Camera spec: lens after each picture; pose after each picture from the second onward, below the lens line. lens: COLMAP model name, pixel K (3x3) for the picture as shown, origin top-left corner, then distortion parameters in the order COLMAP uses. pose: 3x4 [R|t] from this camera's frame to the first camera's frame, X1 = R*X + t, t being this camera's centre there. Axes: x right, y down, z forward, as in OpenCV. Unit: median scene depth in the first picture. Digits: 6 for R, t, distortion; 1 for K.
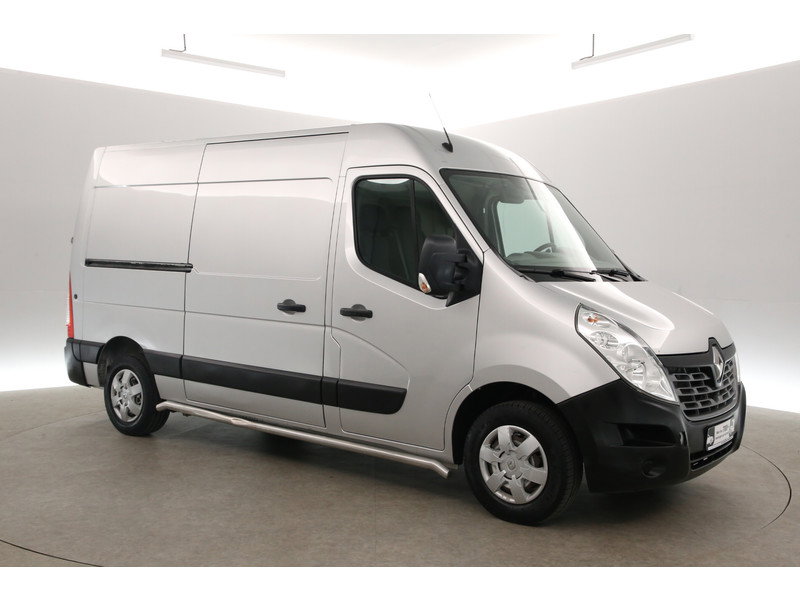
lens RADIAL K [[788.3, 0, 400.0], [0, 788.3, 300.0], [0, 0, 1]] dist [0.003232, 0.004714]
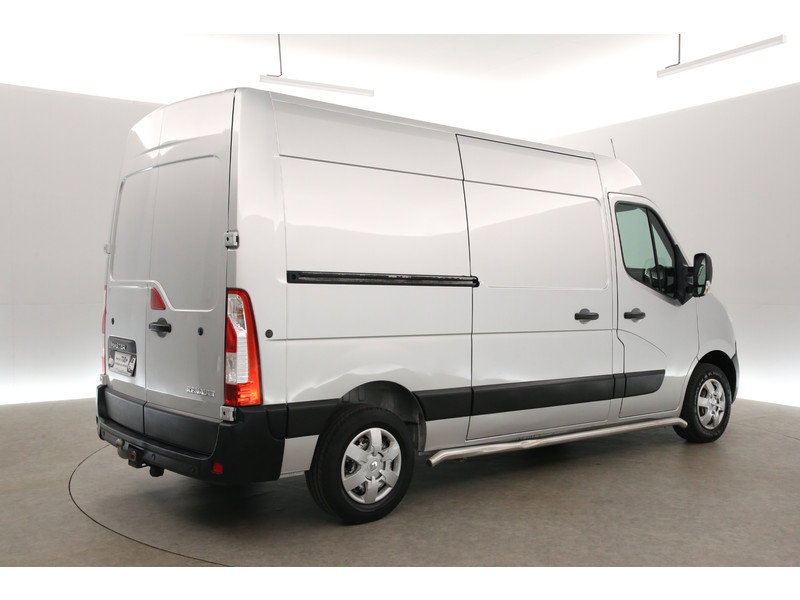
lens RADIAL K [[788.3, 0, 400.0], [0, 788.3, 300.0], [0, 0, 1]] dist [0.003232, 0.004714]
pose [[0.277237, -0.042787, 0.959848, -1.080214], [0.043873, 0.998530, 0.031839, -0.050586], [-0.959799, 0.033285, 0.278706, 0.832184]]
